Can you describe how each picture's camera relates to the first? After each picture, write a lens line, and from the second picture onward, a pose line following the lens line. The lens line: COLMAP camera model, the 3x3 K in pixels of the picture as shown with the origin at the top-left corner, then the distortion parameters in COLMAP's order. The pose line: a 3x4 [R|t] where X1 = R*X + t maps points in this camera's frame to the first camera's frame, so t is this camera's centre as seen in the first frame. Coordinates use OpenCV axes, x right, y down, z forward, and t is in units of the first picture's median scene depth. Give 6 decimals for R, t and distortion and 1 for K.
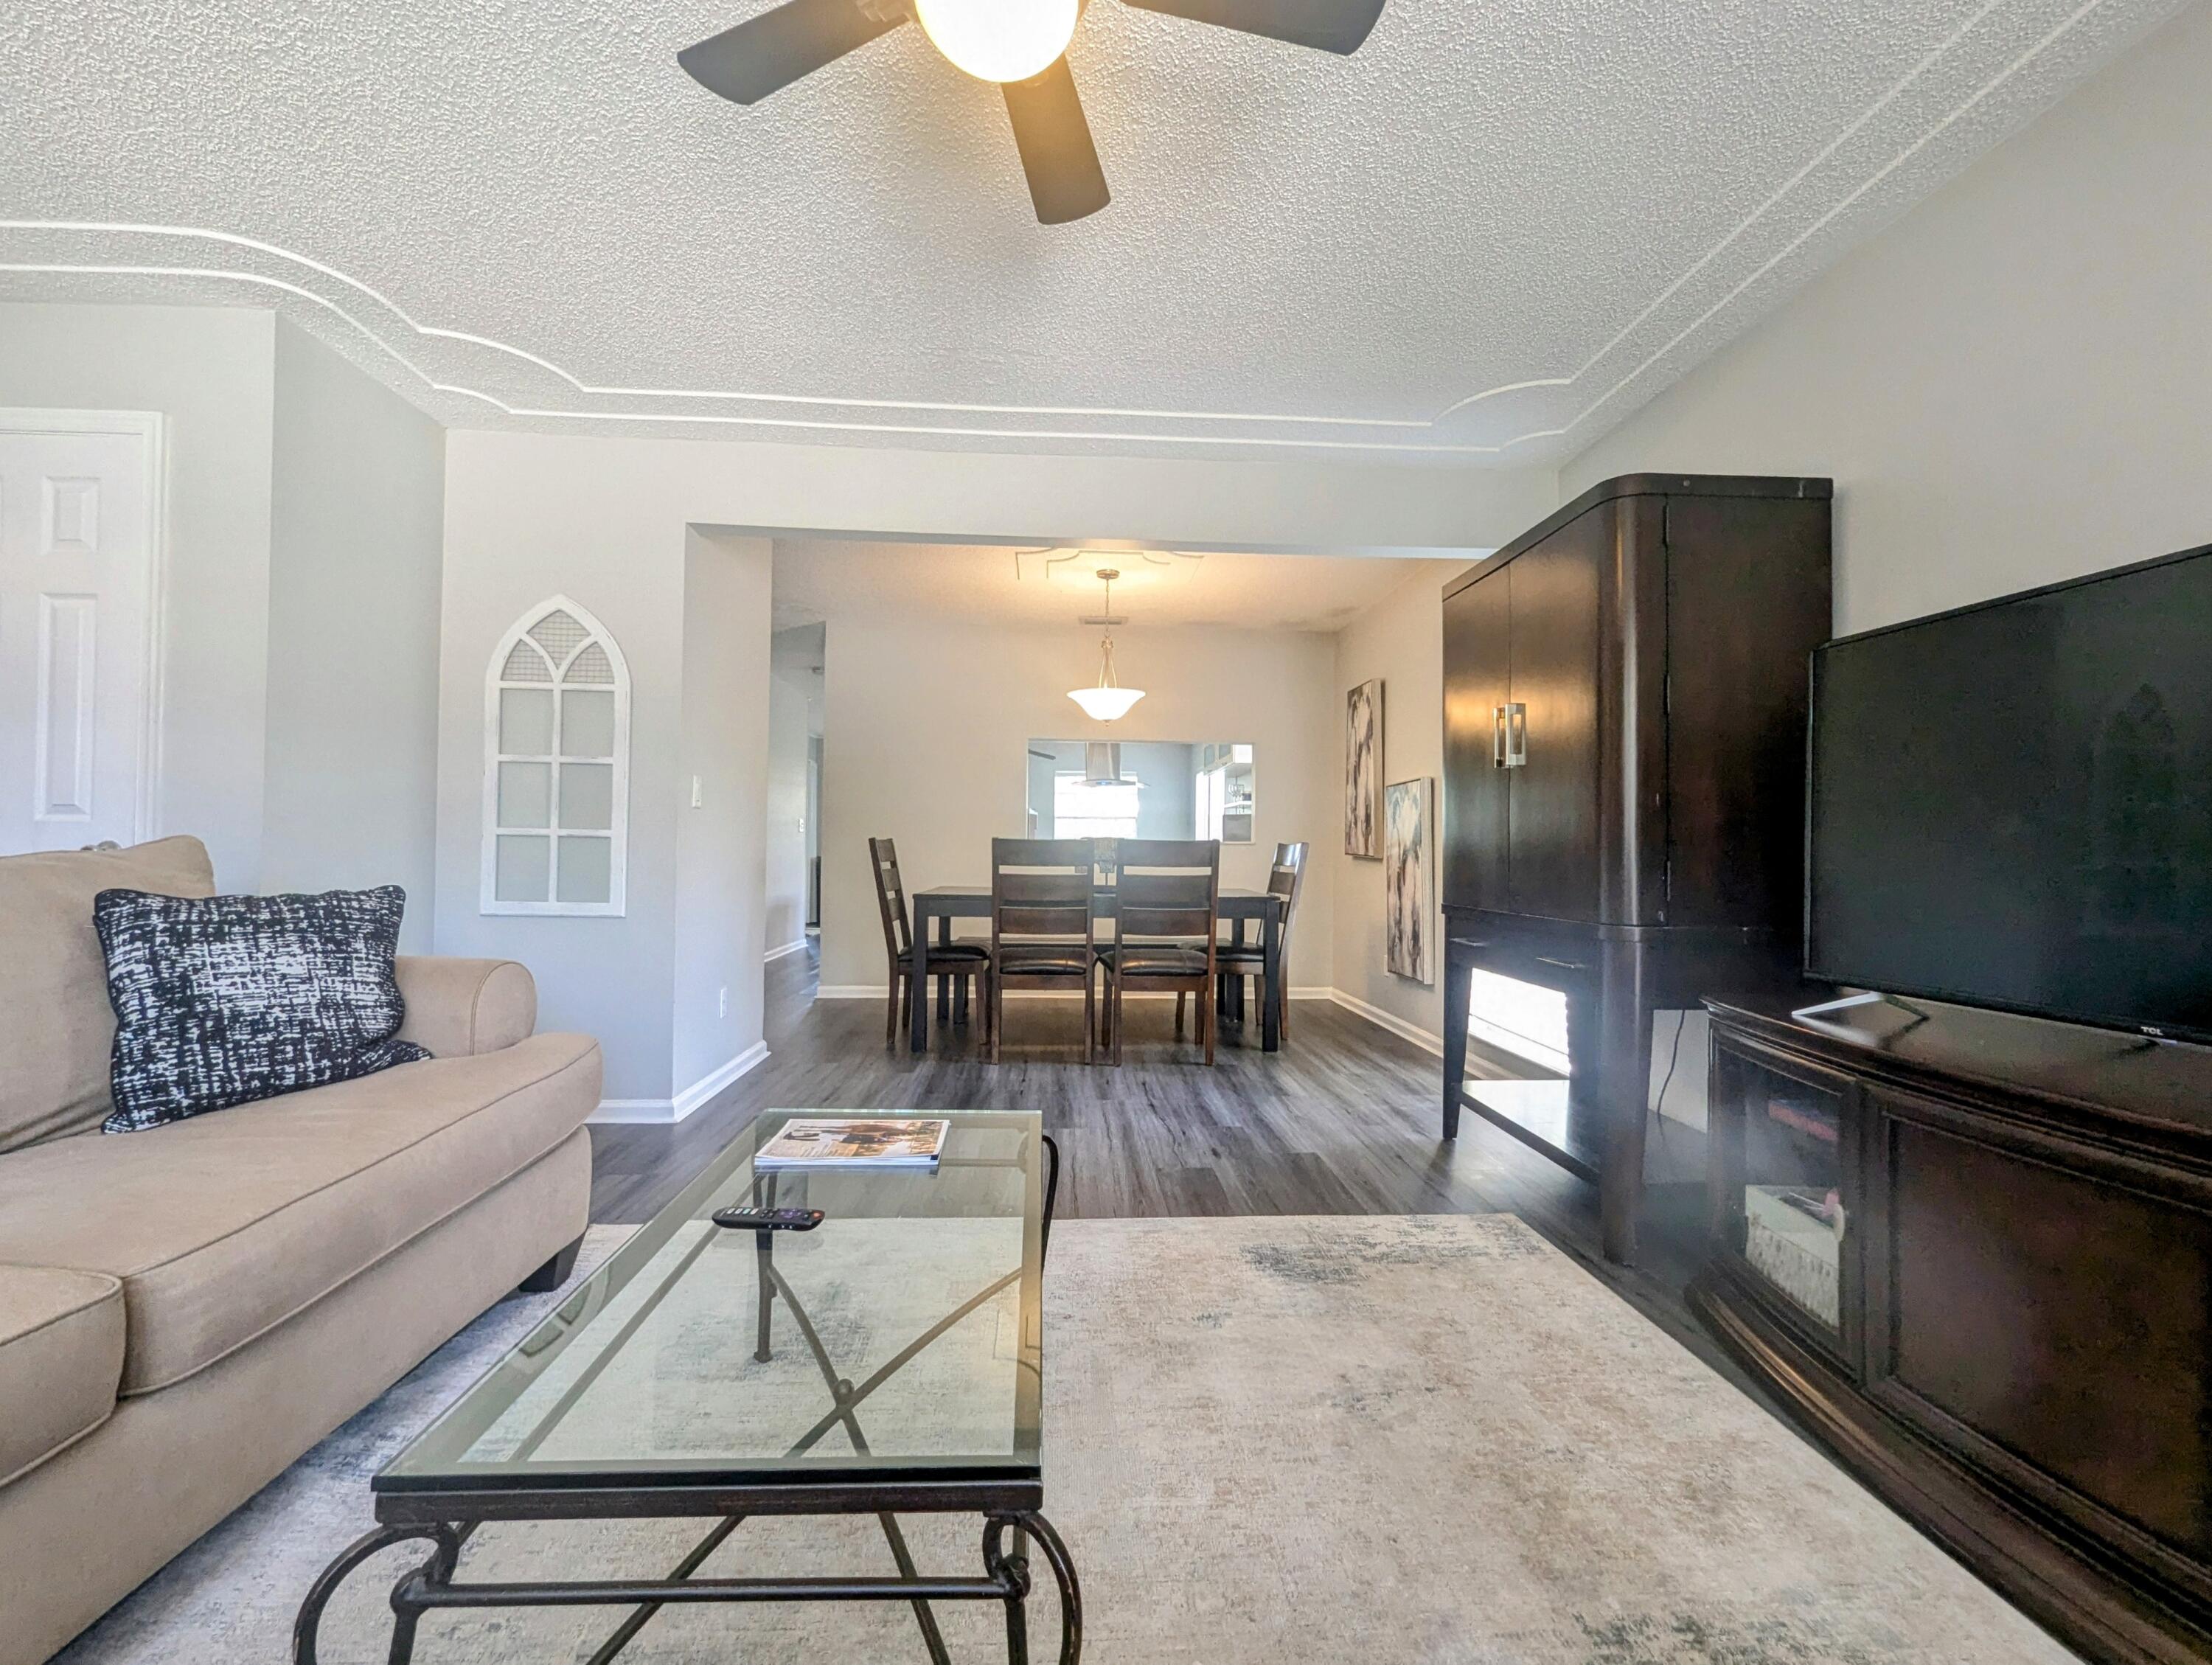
lens RADIAL K [[933.3, 0, 1106.2], [0, 933.3, 837.8], [0, 0, 1]] dist [-0.013638, -0.000115]
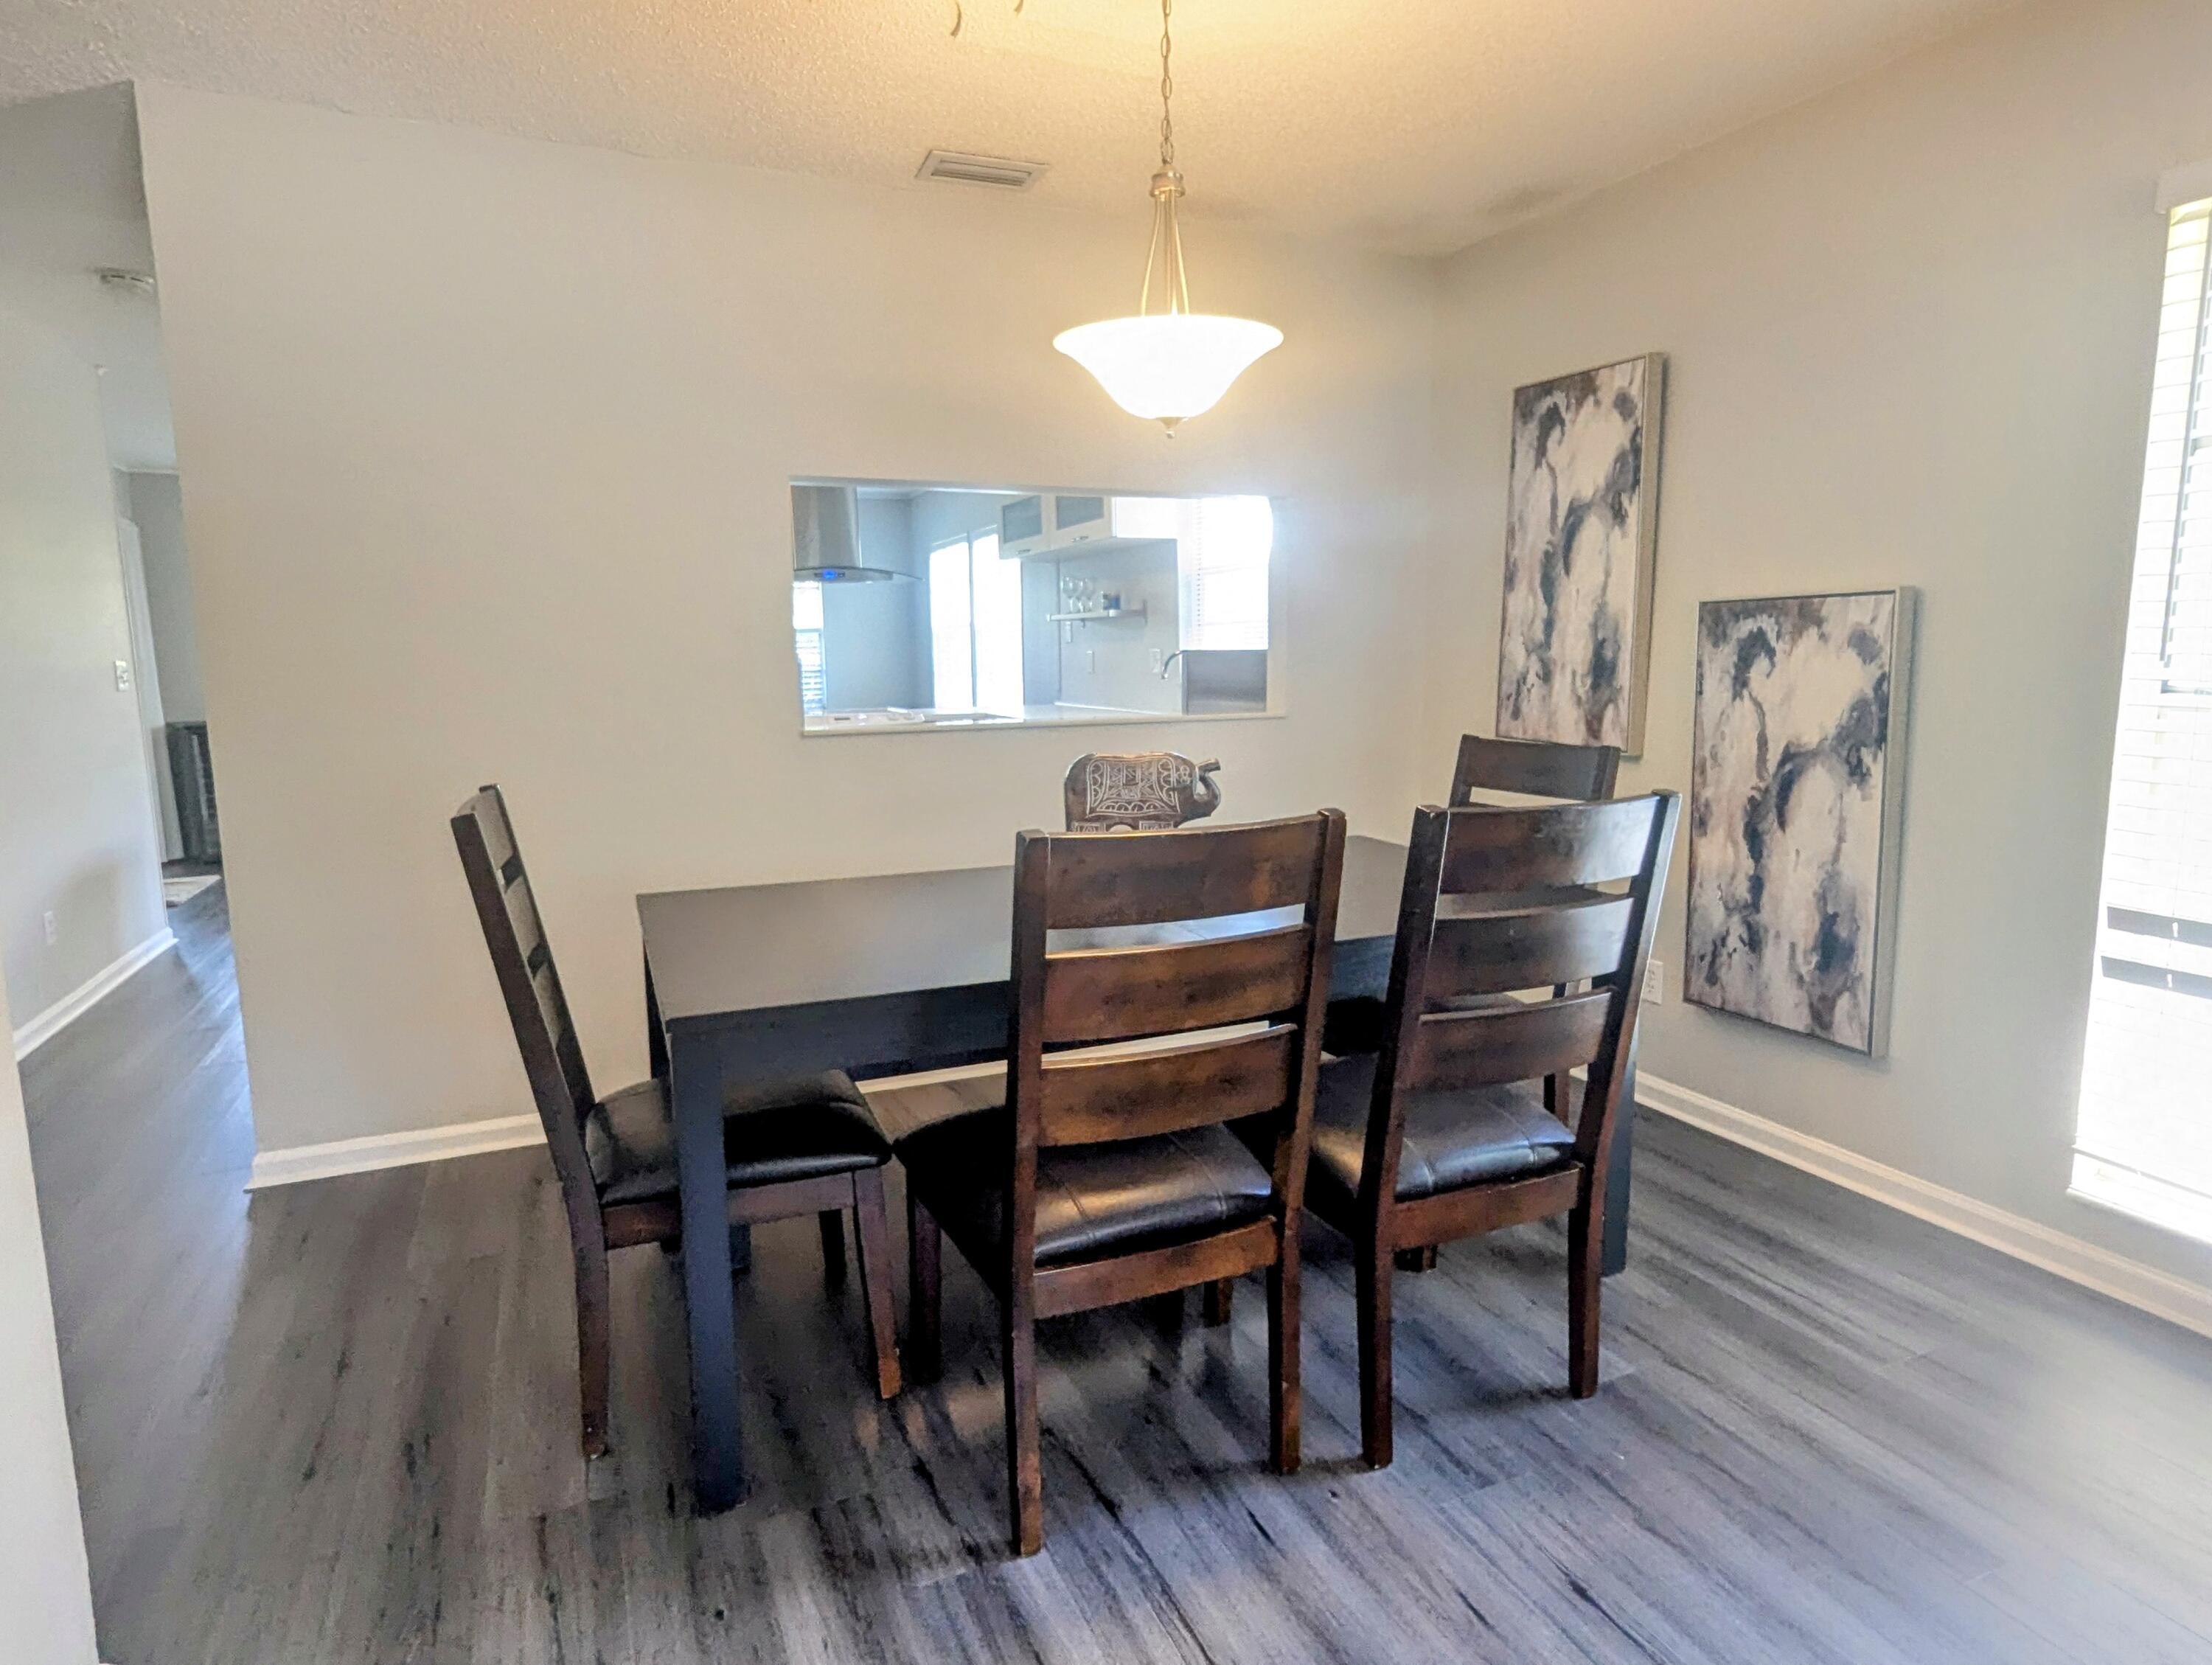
lens RADIAL K [[1238.2, 0, 1099.2], [0, 1238.2, 823.3], [0, 0, 1]] dist [-0.003963, 0.005387]
pose [[0.937559, -0.074714, 0.339706, -0.196234], [0.020663, 0.986896, 0.160027, -0.056021], [-0.347211, -0.143015, 0.926818, 0.579737]]
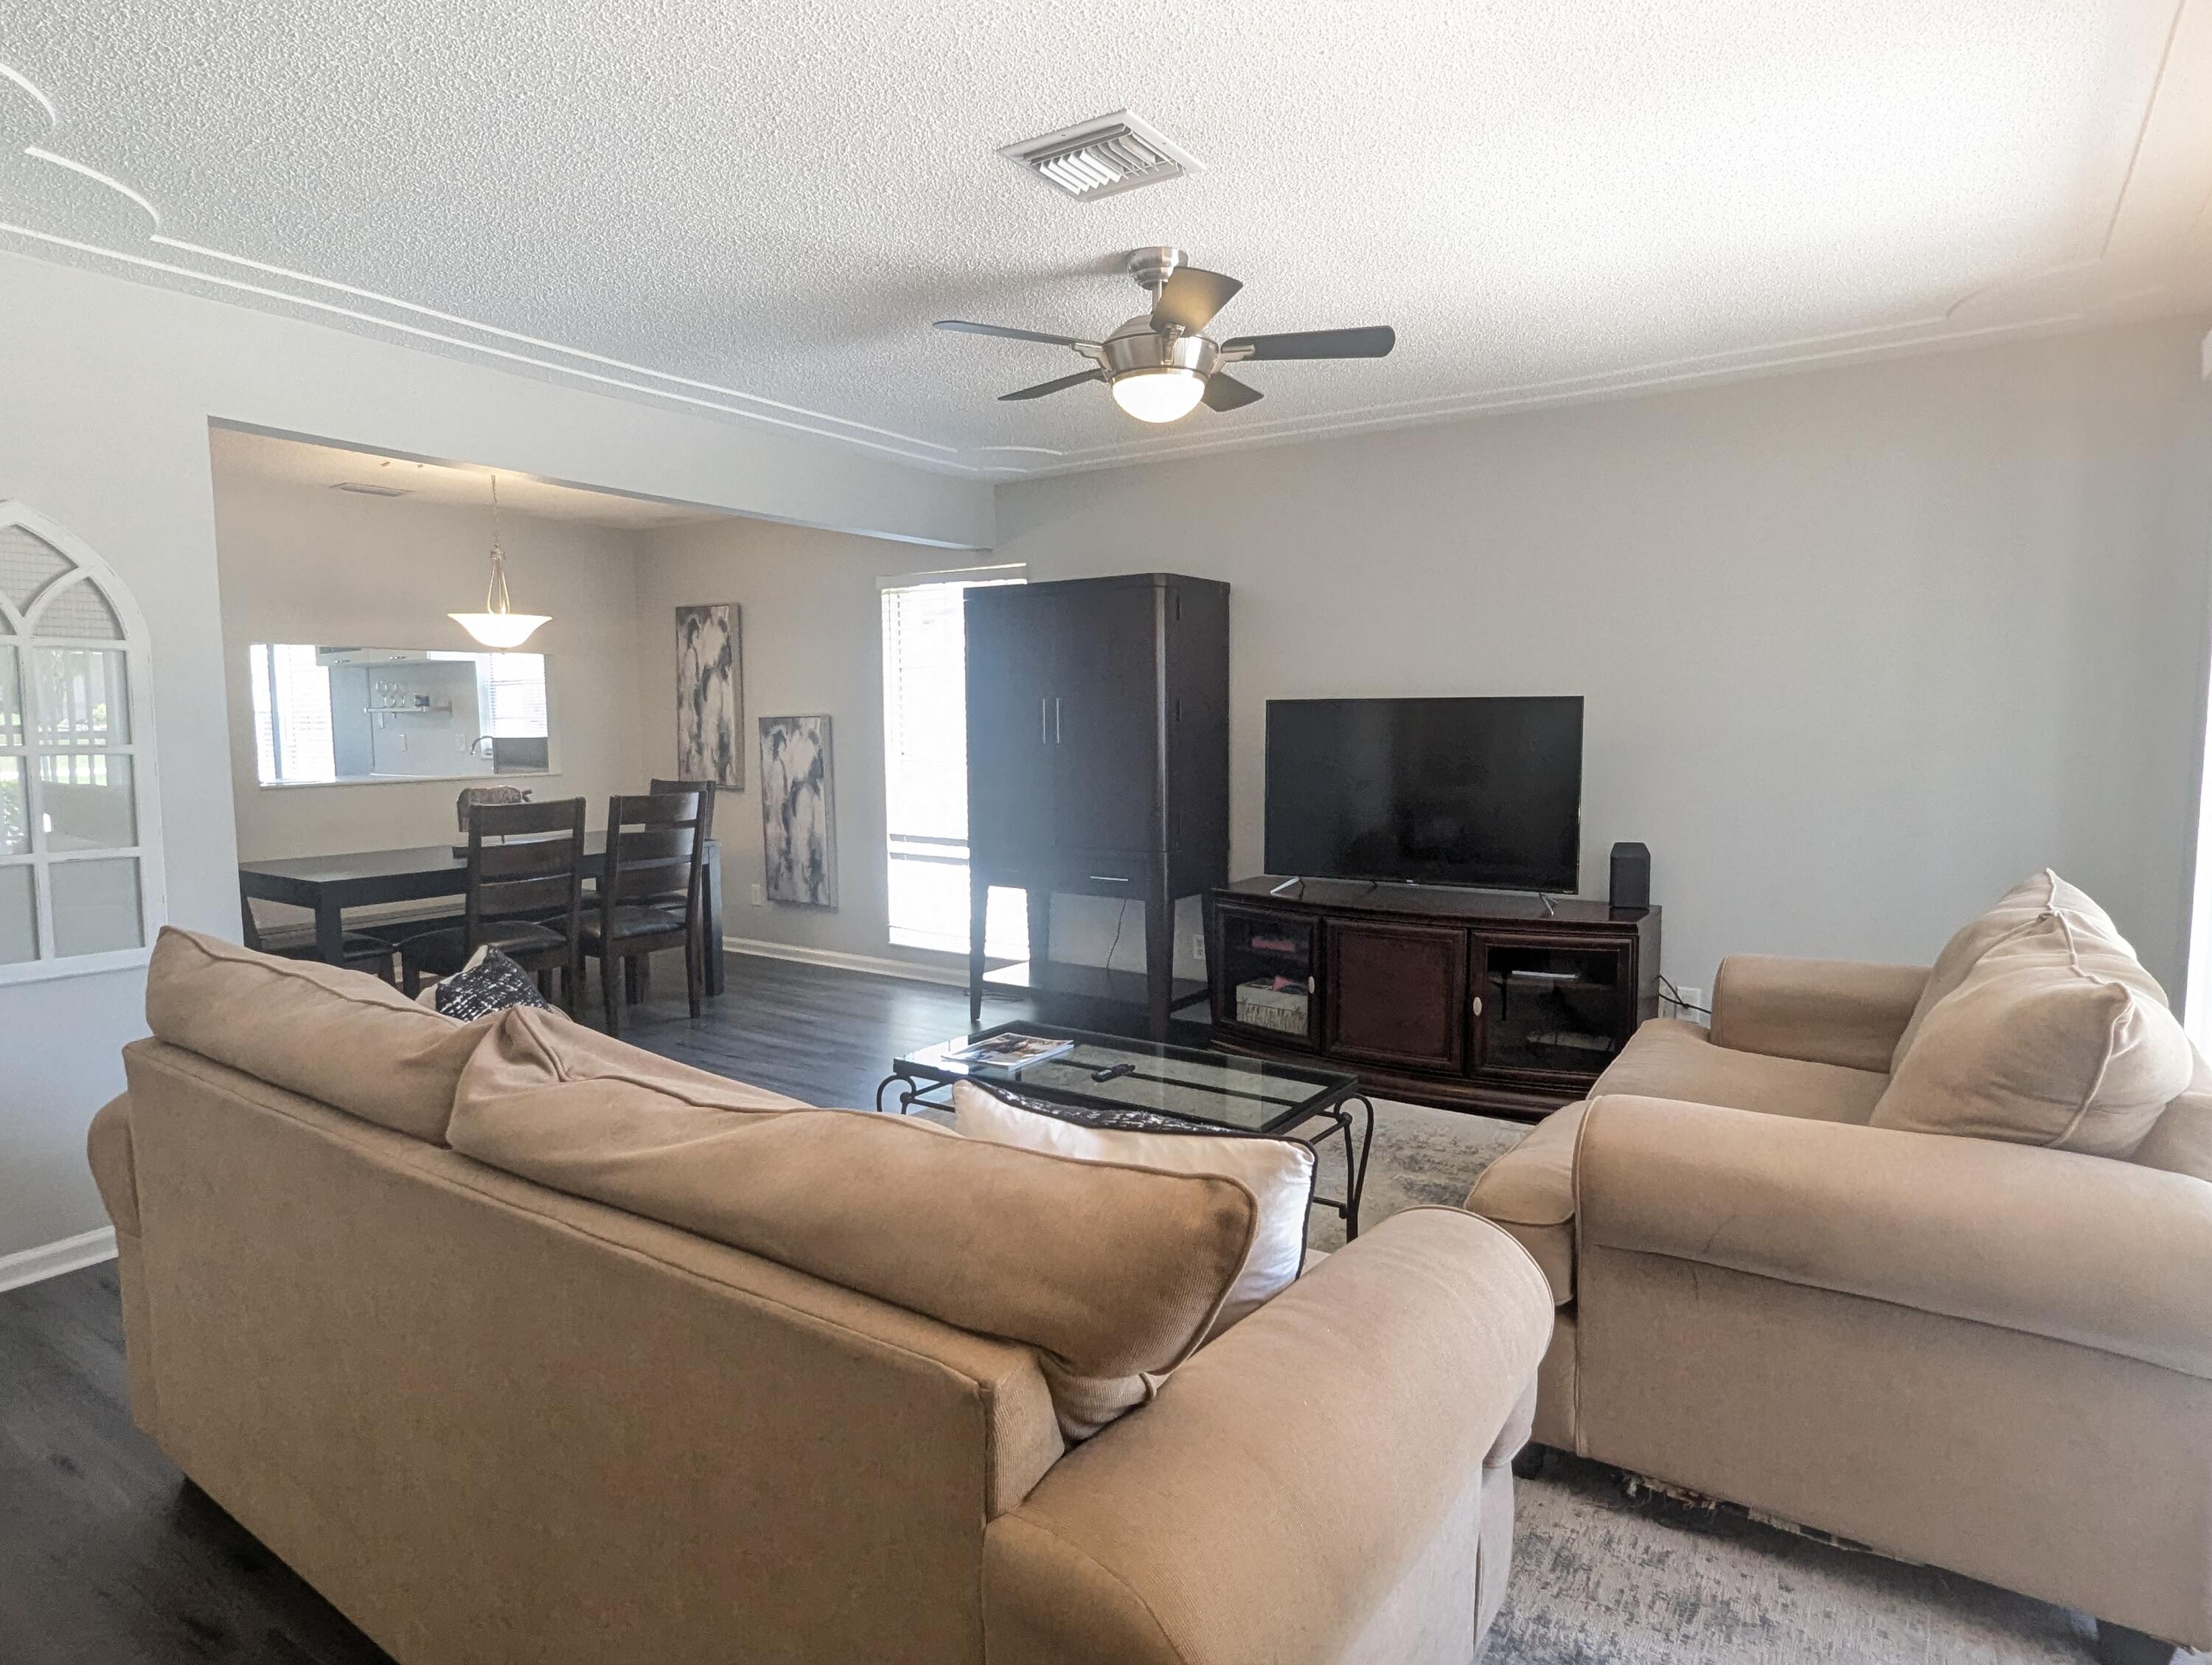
lens RADIAL K [[1238.2, 0, 1110.6], [0, 1238.2, 837.8], [0, 0, 1]] dist [-0.003963, 0.005387]
pose [[0.603879, -0.092186, 0.791727, -0.579156], [0.000934, 0.993371, 0.114952, -0.085942], [-0.797075, -0.068678, 0.599962, -0.112982]]
